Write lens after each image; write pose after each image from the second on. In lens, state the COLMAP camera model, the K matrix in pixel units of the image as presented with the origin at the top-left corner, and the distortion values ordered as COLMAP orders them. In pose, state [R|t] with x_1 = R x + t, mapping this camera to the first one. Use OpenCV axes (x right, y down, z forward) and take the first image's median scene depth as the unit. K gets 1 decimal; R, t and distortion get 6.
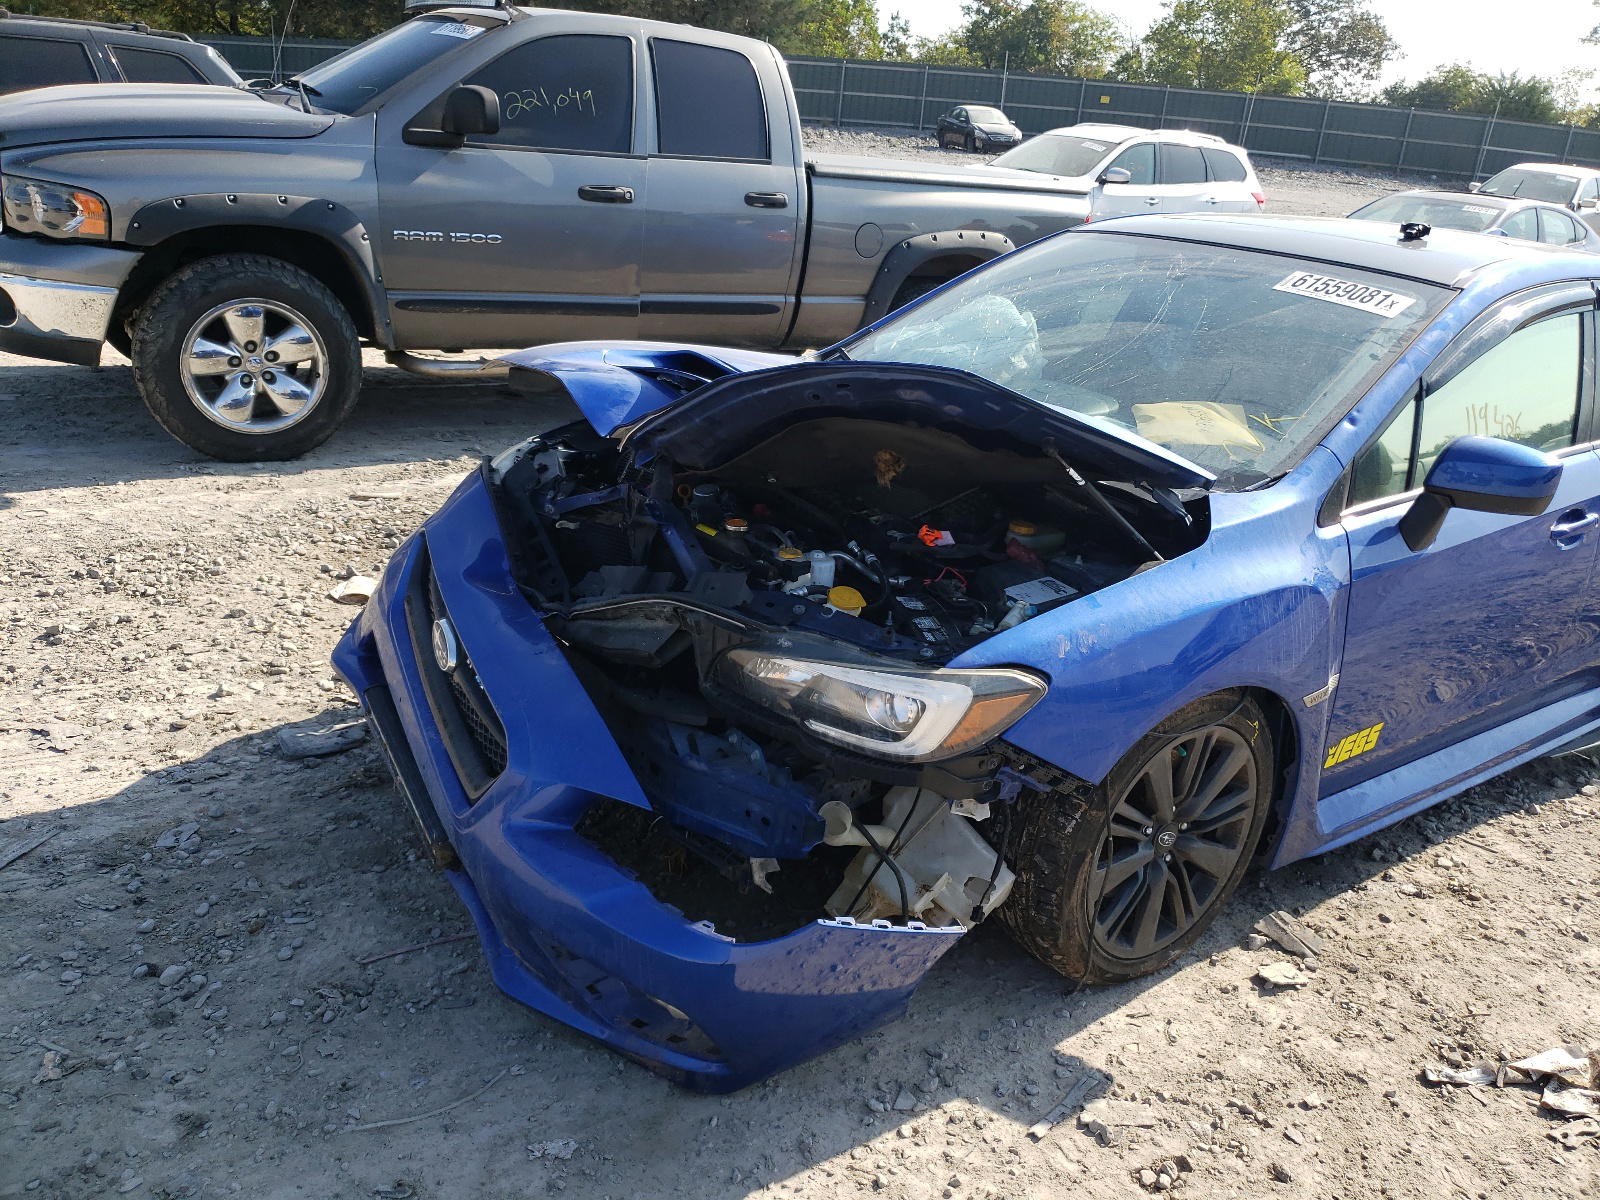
lens RADIAL K [[1234.8, 0, 797.1], [0, 1234.8, 568.7], [0, 0, 1]] dist [-0.000233, 0.035026]
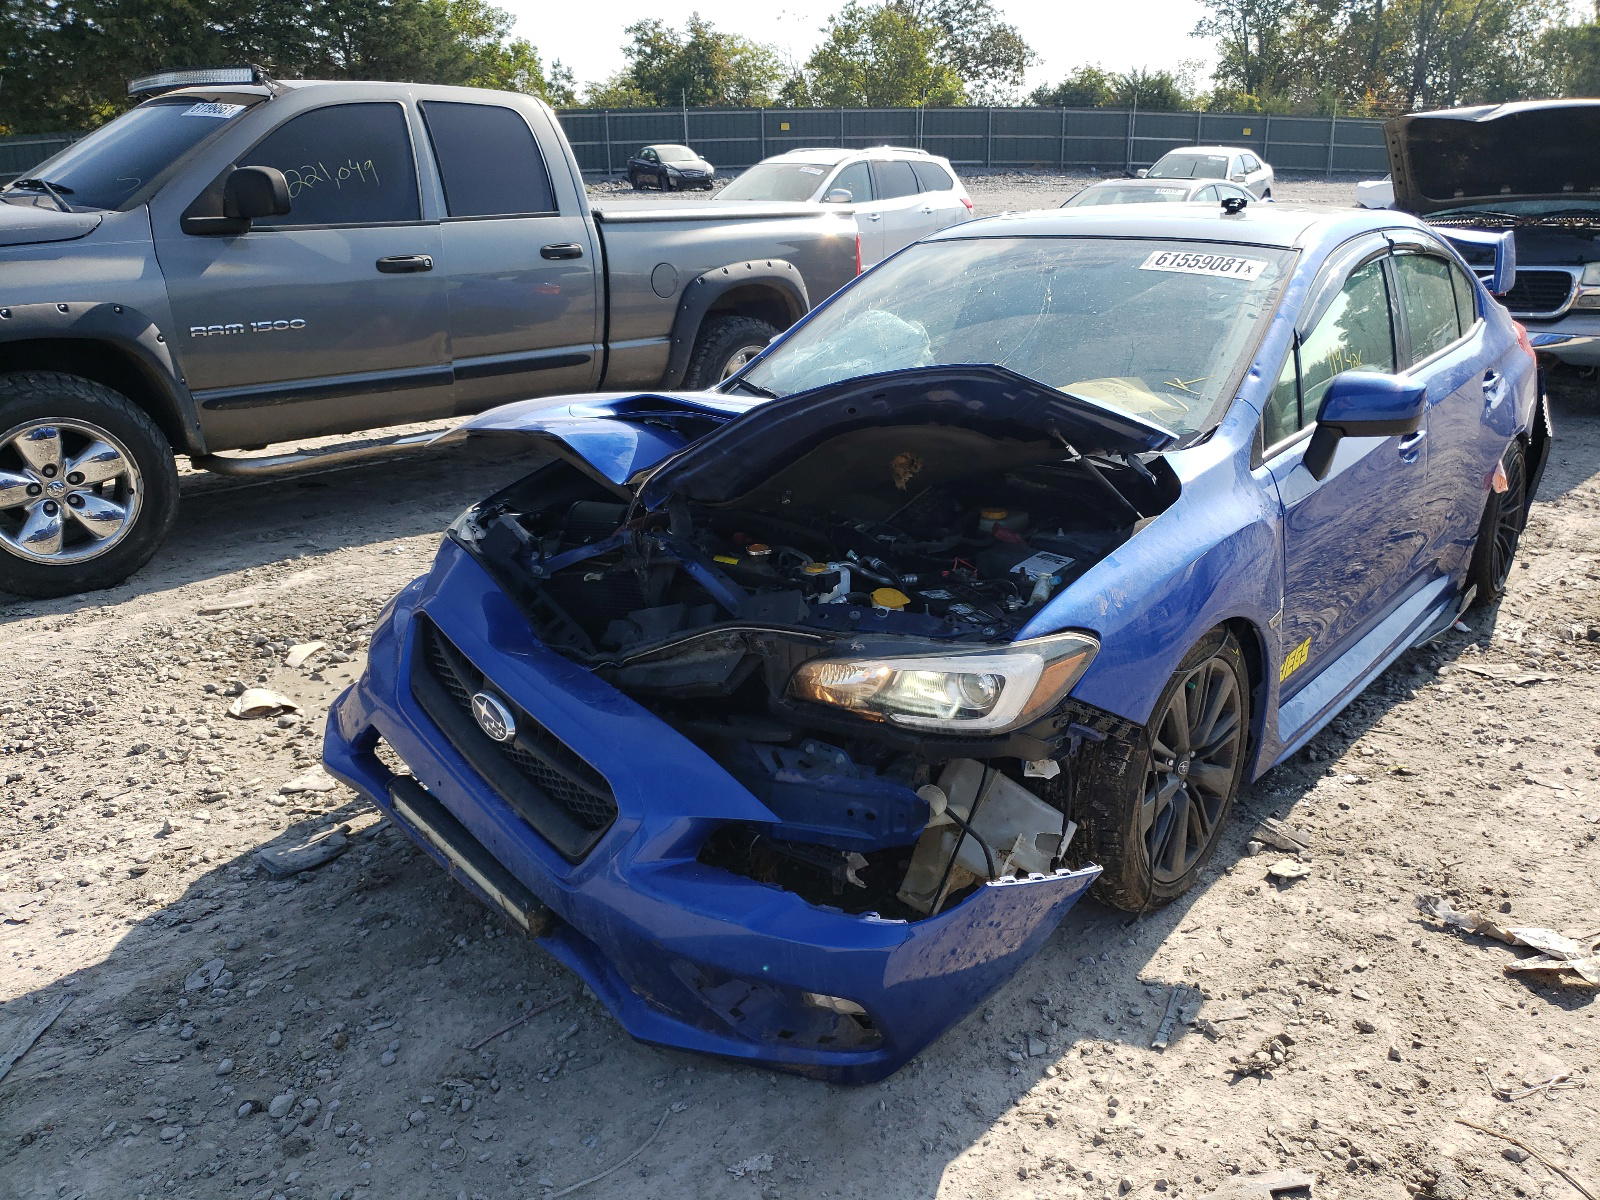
lens RADIAL K [[1234.8, 0, 801.2], [0, 1234.8, 602.4], [0, 0, 1]] dist [-0.000233, 0.035026]
pose [[0.967029, -0.169164, 0.190364, -0.202249], [0.170114, 0.985358, 0.011465, 0.002249], [-0.189516, 0.021297, 0.981647, -0.019431]]
